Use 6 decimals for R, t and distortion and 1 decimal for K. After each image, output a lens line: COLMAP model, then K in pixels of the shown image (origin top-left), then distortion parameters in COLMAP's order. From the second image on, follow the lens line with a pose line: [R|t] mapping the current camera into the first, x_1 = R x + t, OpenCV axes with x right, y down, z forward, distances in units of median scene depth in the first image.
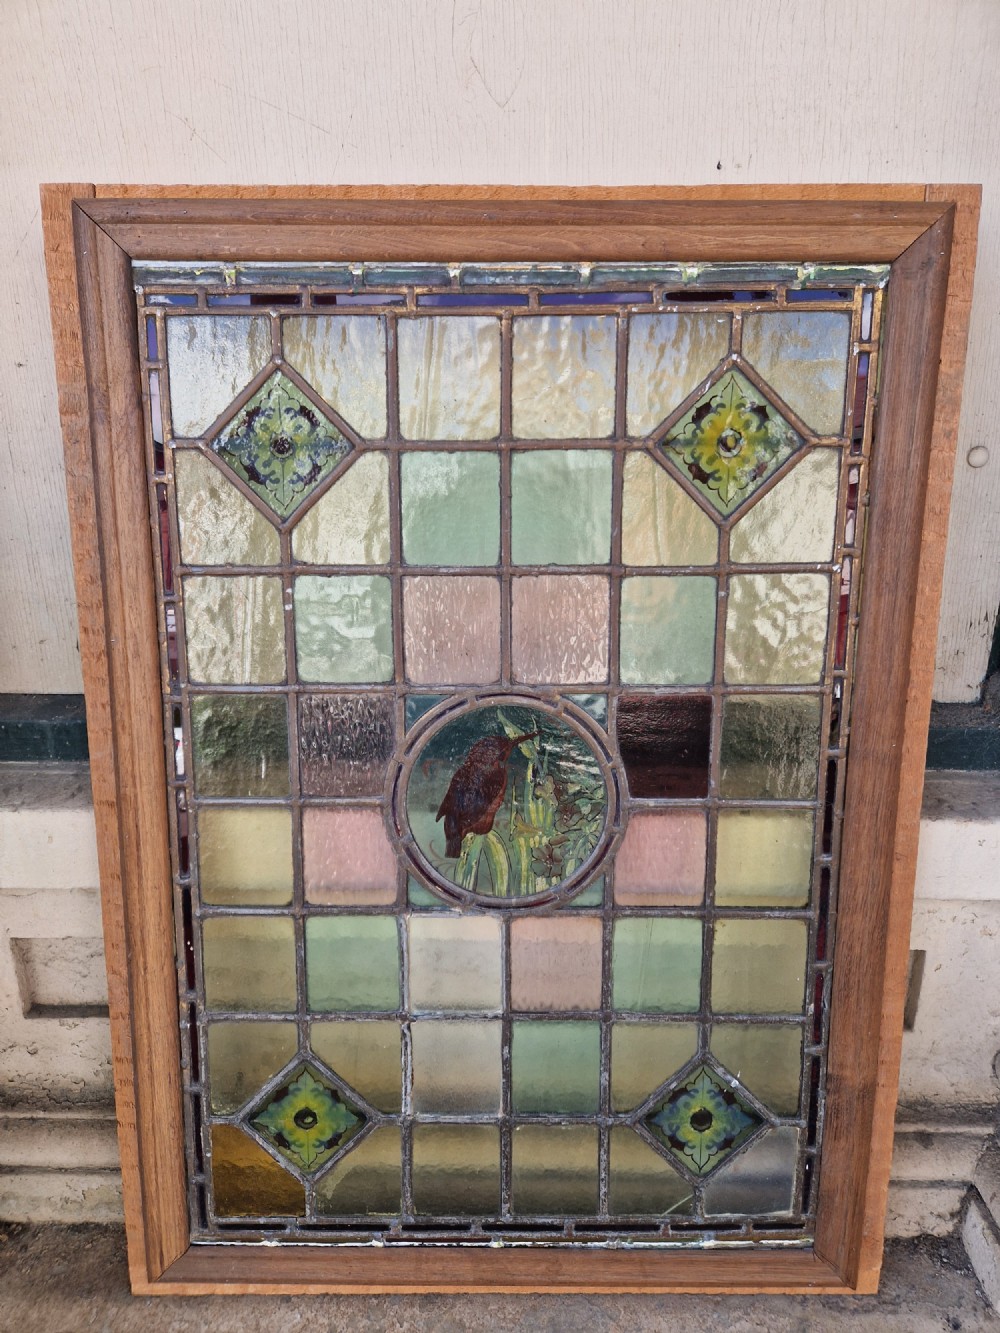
lens RADIAL K [[906.0, 0, 494.3], [0, 906.0, 678.1], [0, 0, 1]] dist [0.082124, -0.079827]
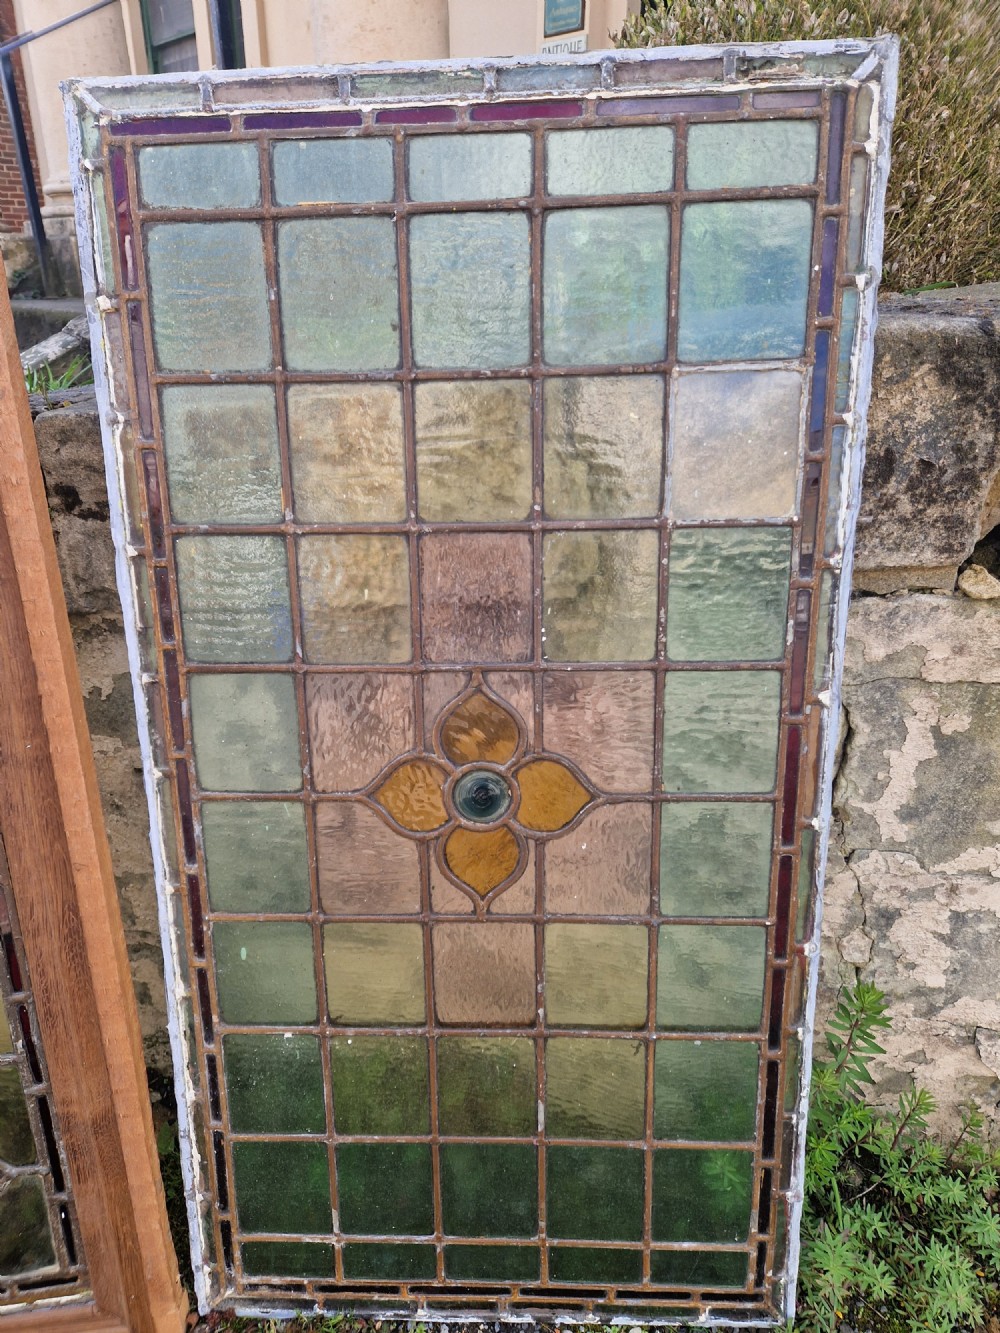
lens RADIAL K [[906.0, 0, 494.3], [0, 906.0, 678.1], [0, 0, 1]] dist [0.082124, -0.079827]
pose [[0.992578, -0.103221, 0.064302, 0.772752], [0.102395, 0.994615, 0.016025, 0.035713], [-0.065609, -0.009322, 0.997802, 0.072016]]
